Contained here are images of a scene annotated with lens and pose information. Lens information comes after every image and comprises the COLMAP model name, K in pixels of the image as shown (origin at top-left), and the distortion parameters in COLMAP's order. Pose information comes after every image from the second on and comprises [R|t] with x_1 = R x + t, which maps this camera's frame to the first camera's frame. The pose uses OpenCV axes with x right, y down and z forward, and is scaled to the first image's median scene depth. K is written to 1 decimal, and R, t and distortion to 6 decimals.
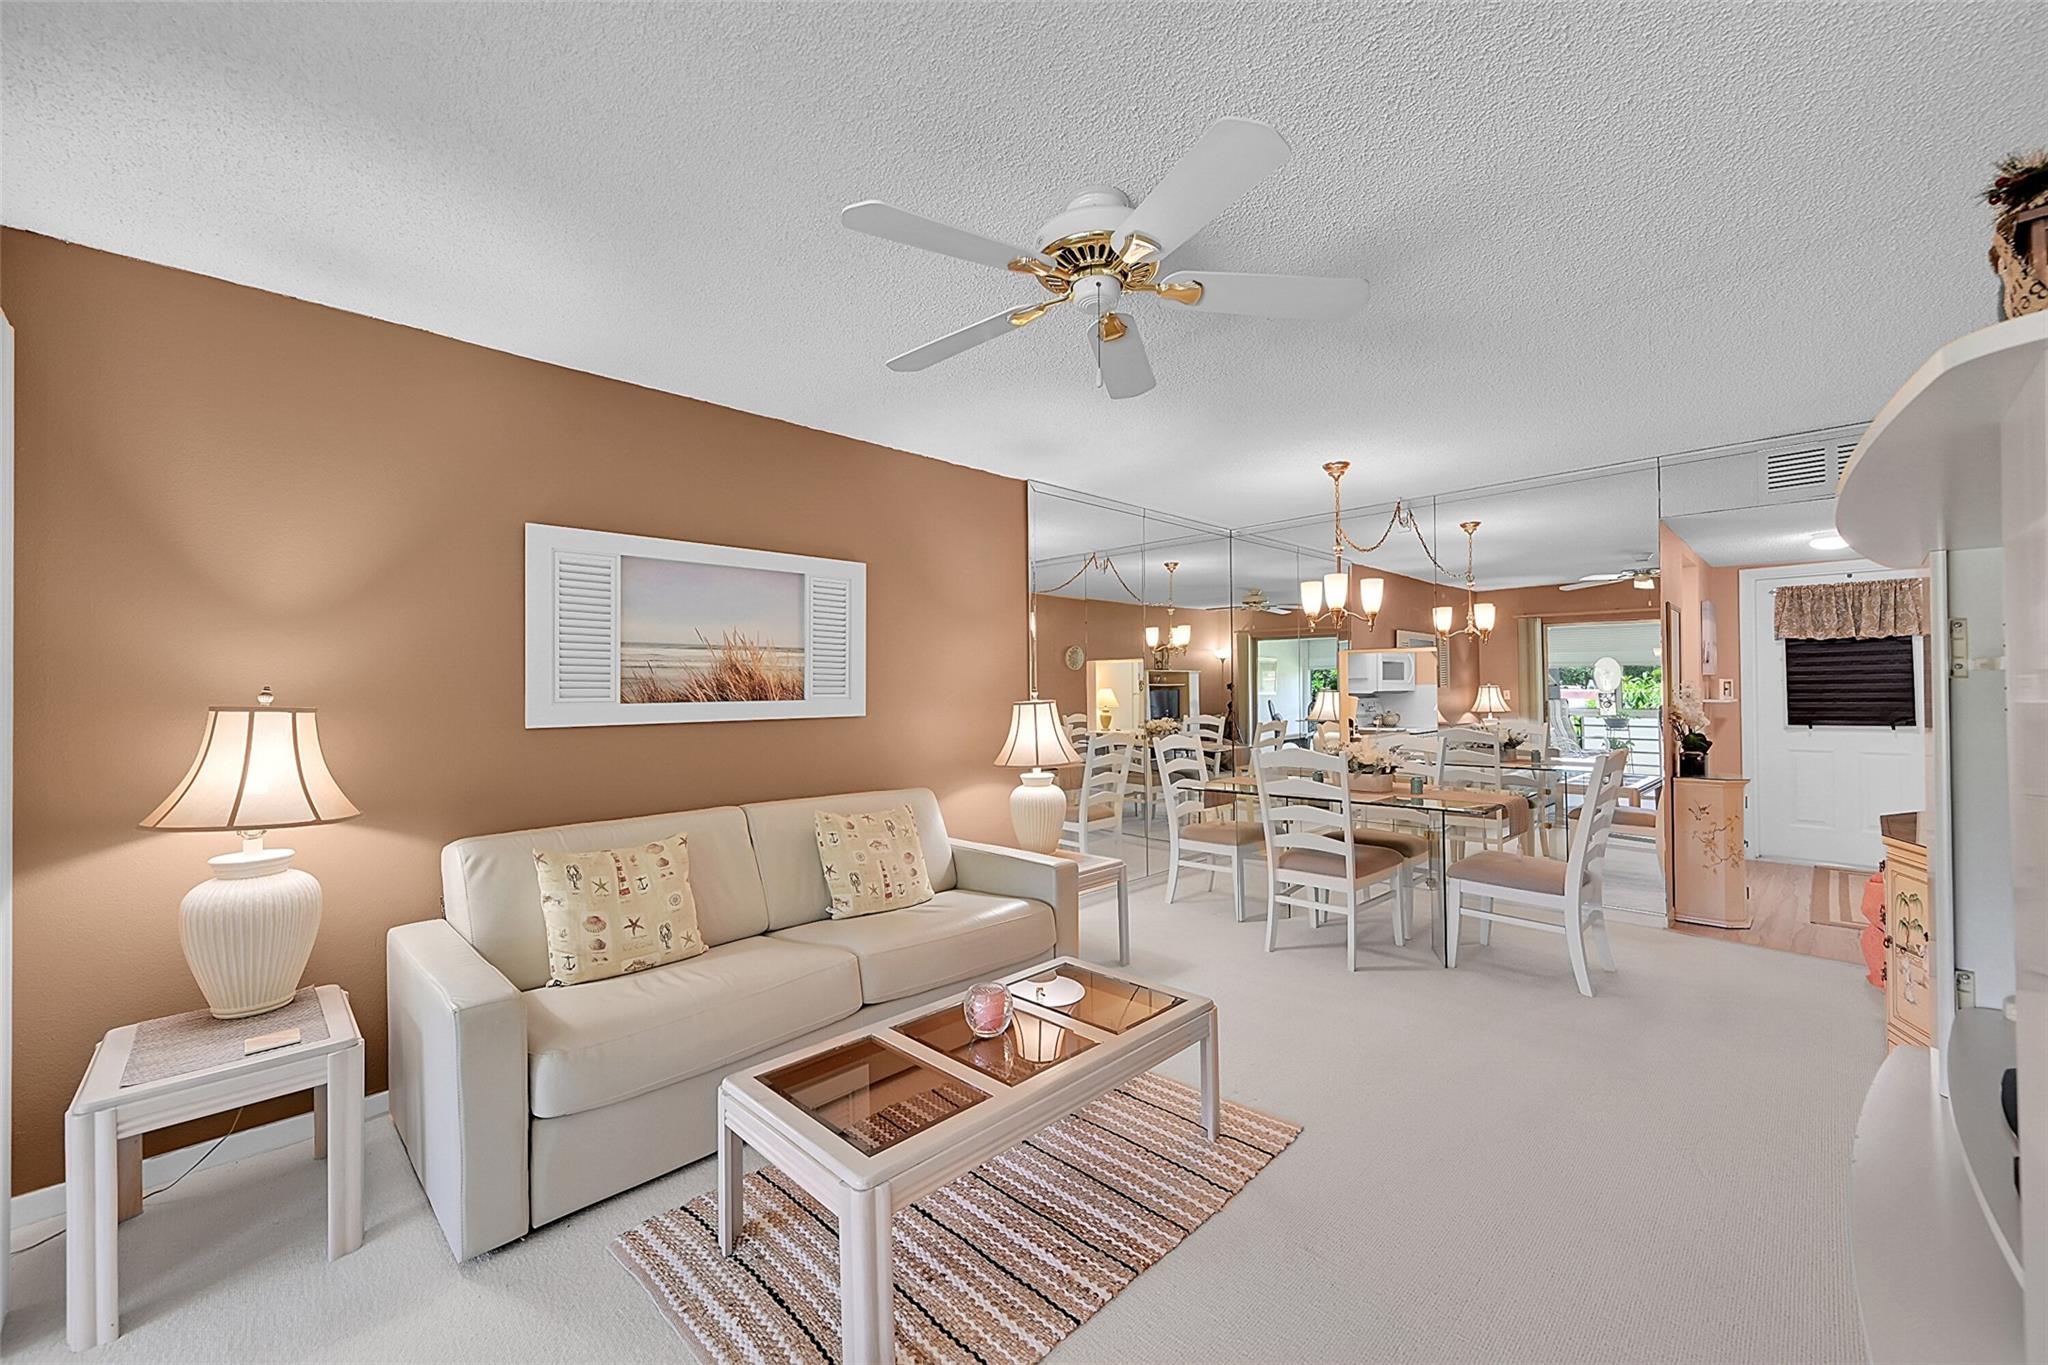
lens RADIAL K [[810.1, 0, 1028.2], [0, 810.1, 686.3], [0, 0, 1]] dist [0.001511, 0.000455]
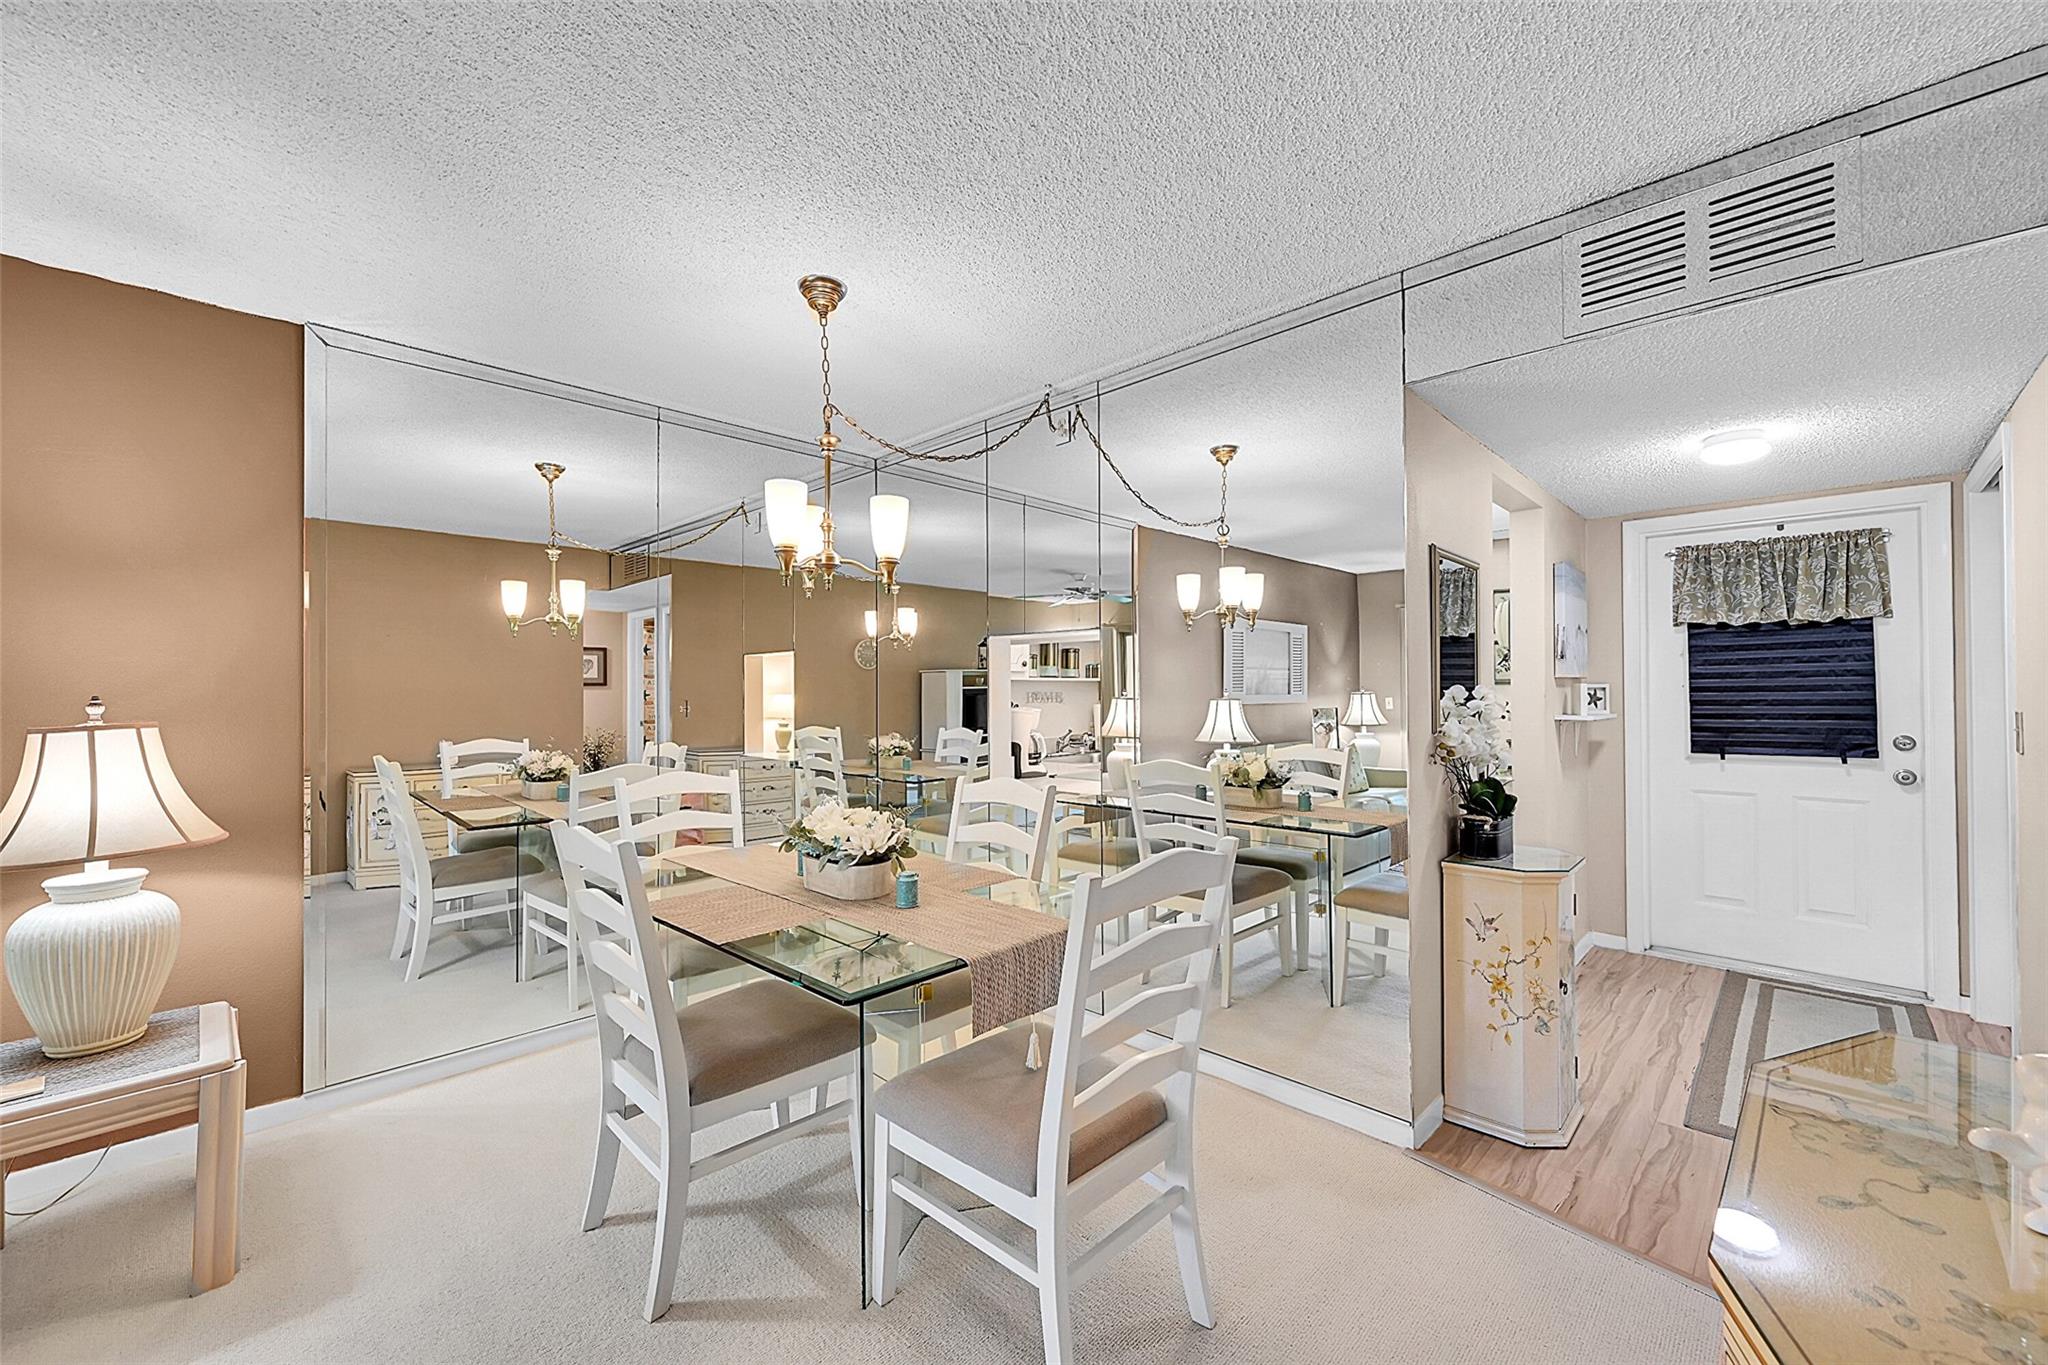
lens RADIAL K [[810.1, 0, 1019.8], [0, 810.1, 685.4], [0, 0, 1]] dist [0.001511, 0.000455]
pose [[0.999943, 0.004262, 0.009754, 0.392158], [-0.004254, 0.999991, -0.000828, -0.005083], [-0.009757, 0.000786, 0.999952, 0.350880]]
